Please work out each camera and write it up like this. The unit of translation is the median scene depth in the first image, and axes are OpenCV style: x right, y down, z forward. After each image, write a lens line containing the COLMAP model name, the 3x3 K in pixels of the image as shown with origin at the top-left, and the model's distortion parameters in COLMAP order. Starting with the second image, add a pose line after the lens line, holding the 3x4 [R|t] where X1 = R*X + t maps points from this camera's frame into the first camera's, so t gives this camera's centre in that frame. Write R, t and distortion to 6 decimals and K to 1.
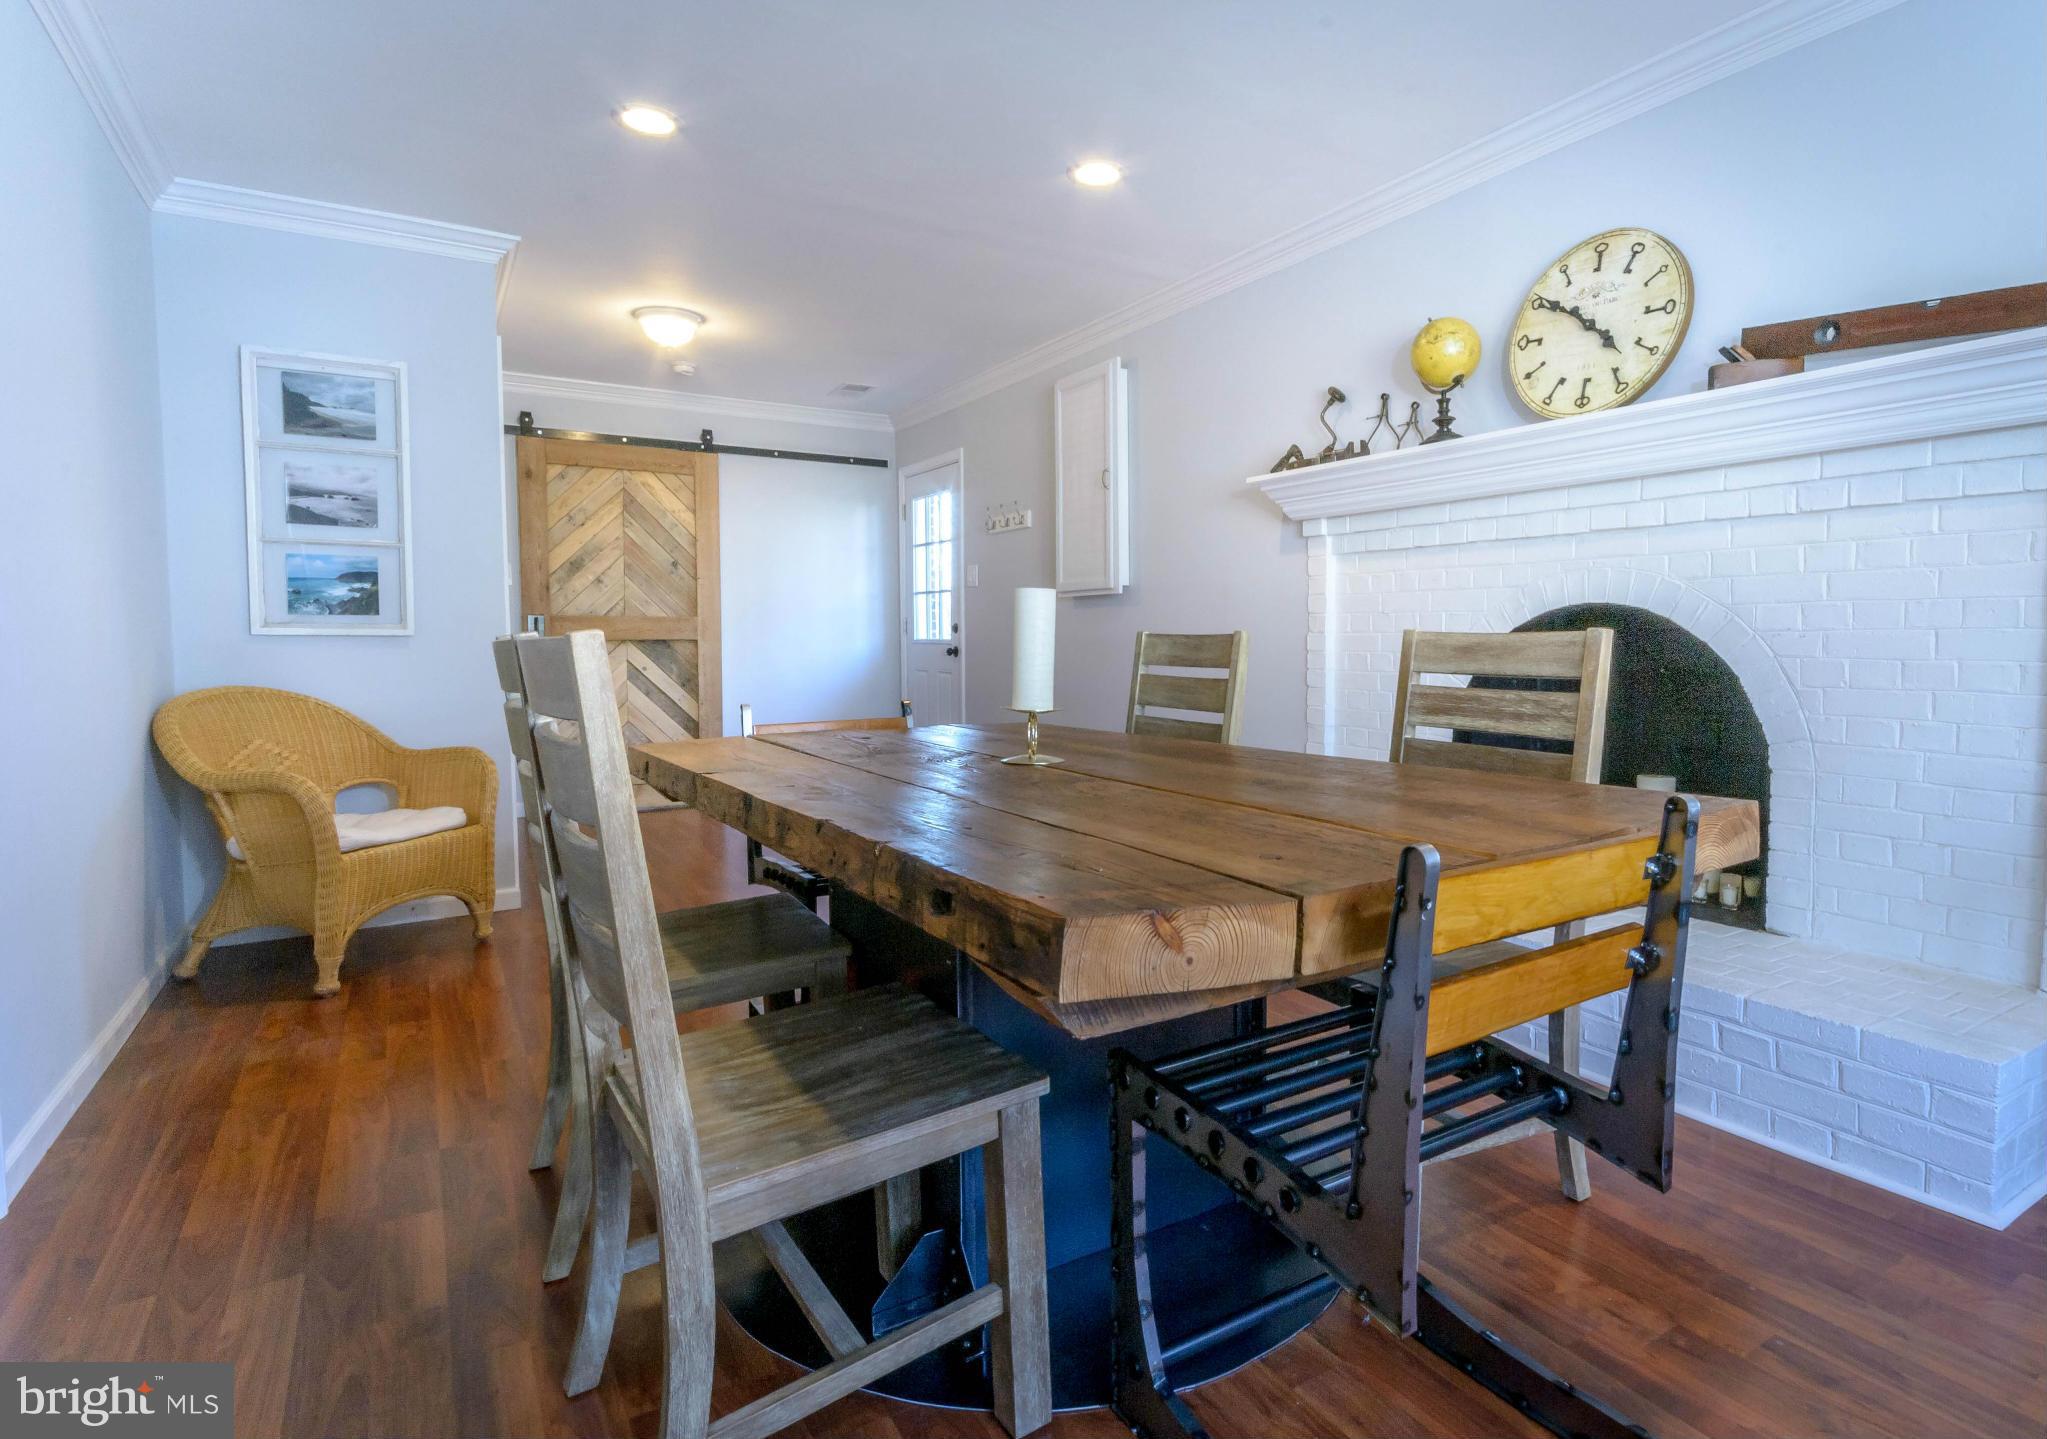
lens RADIAL K [[1038.6, 0, 1026.9], [0, 1038.6, 708.8], [0, 0, 1]] dist [-0.007754, 0.000056]
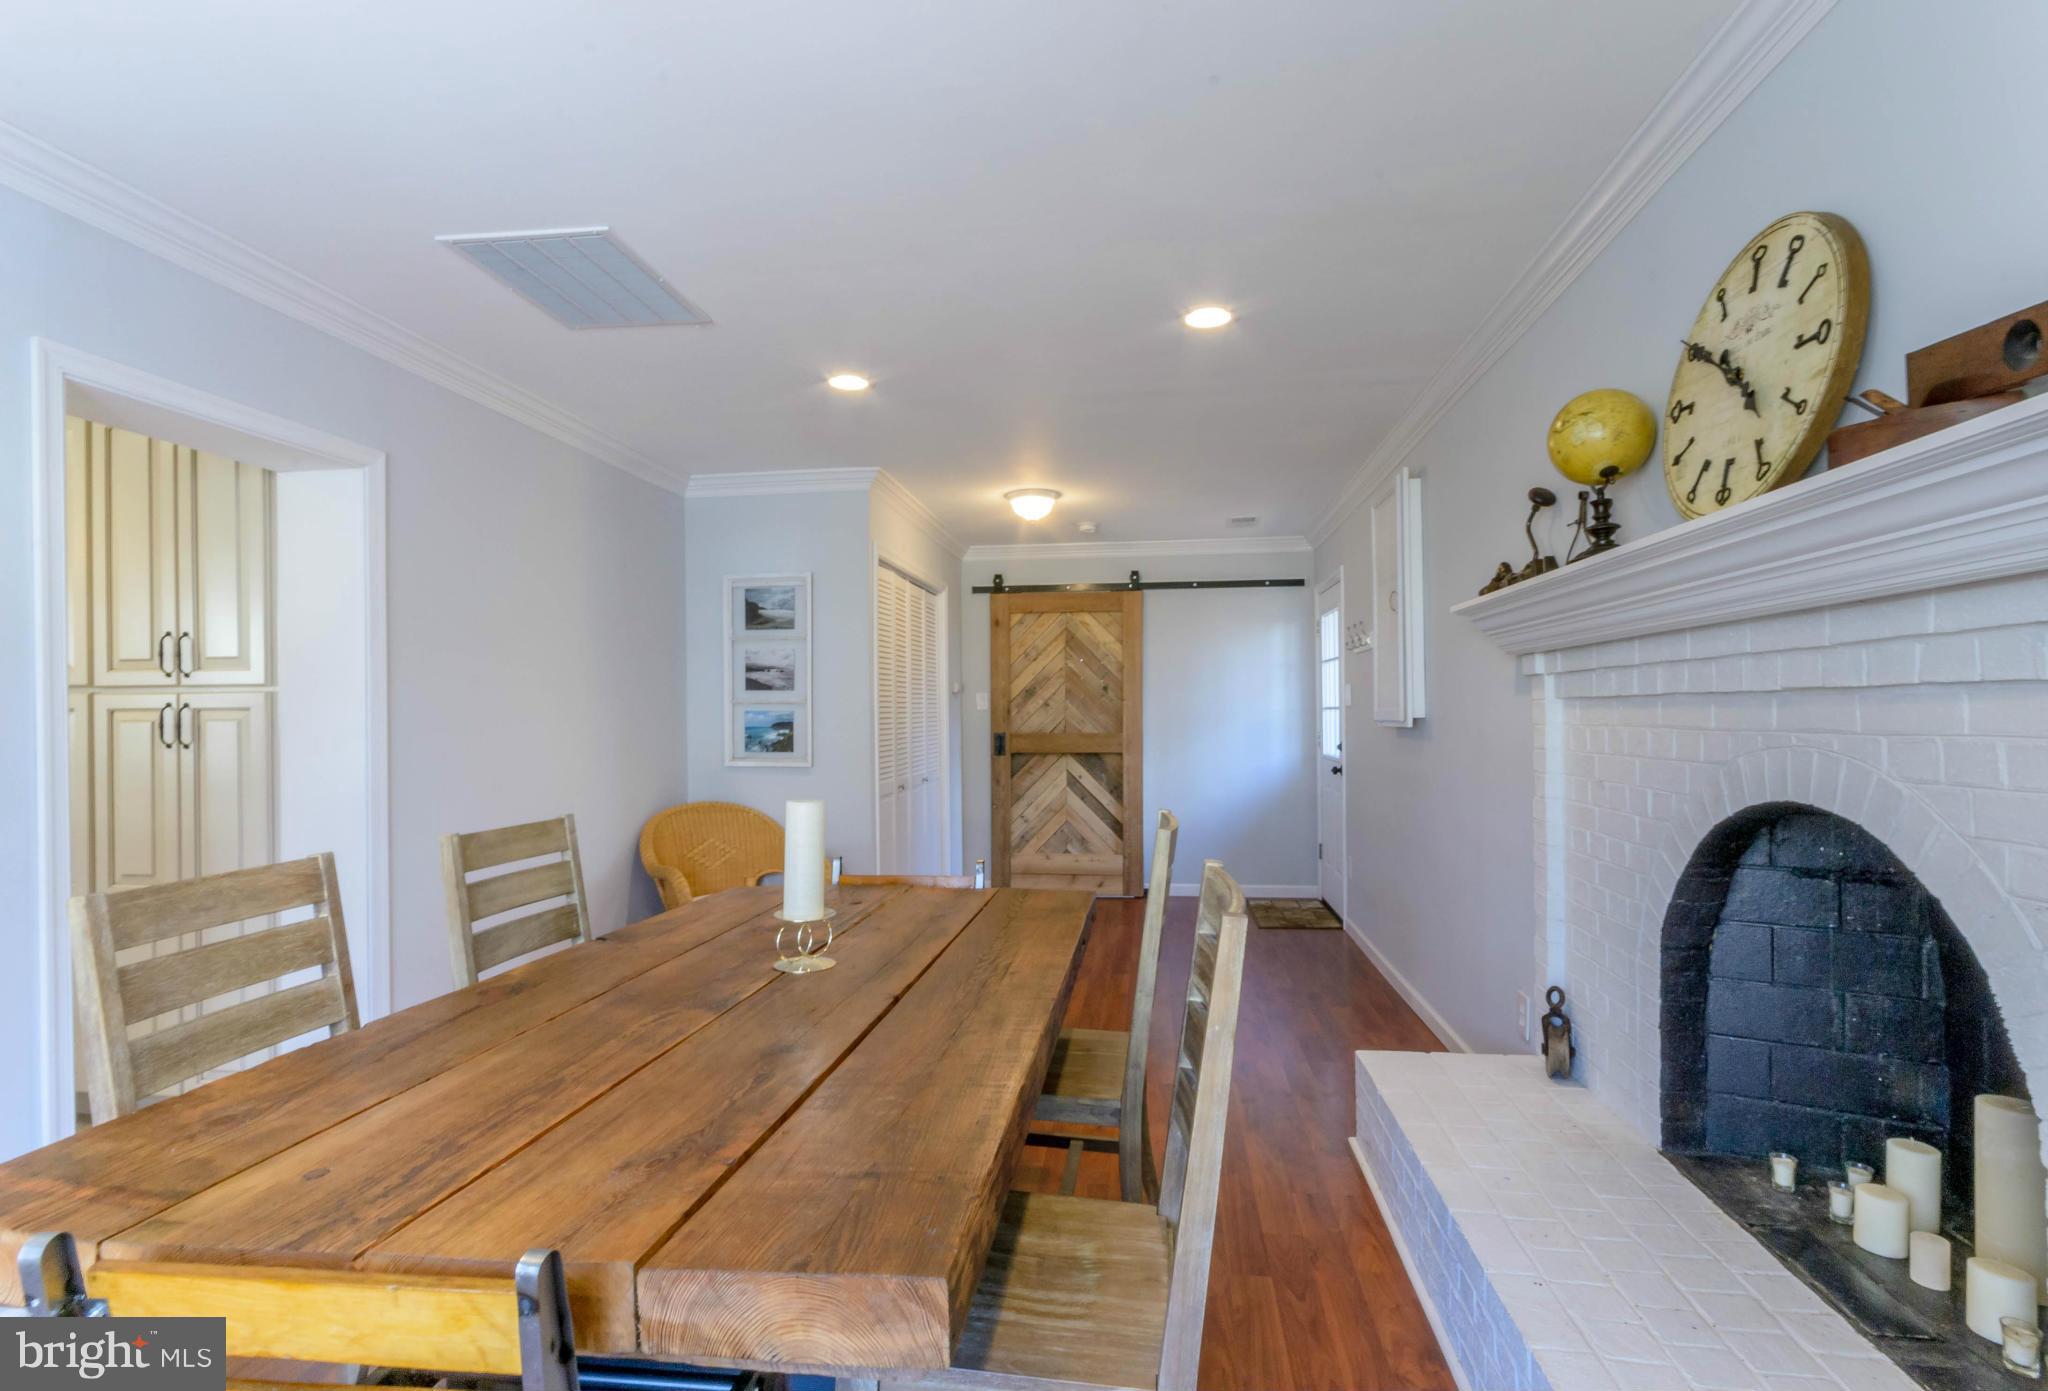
lens RADIAL K [[937.3, 0, 1032.3], [0, 937.3, 713.7], [0, 0, 1]] dist [-0.002882, -0.000327]
pose [[0.779068, -0.006917, -0.626901, 0.428657], [-0.033205, 0.998080, -0.052277, -0.087967], [0.626060, 0.061544, 0.777343, 0.215994]]
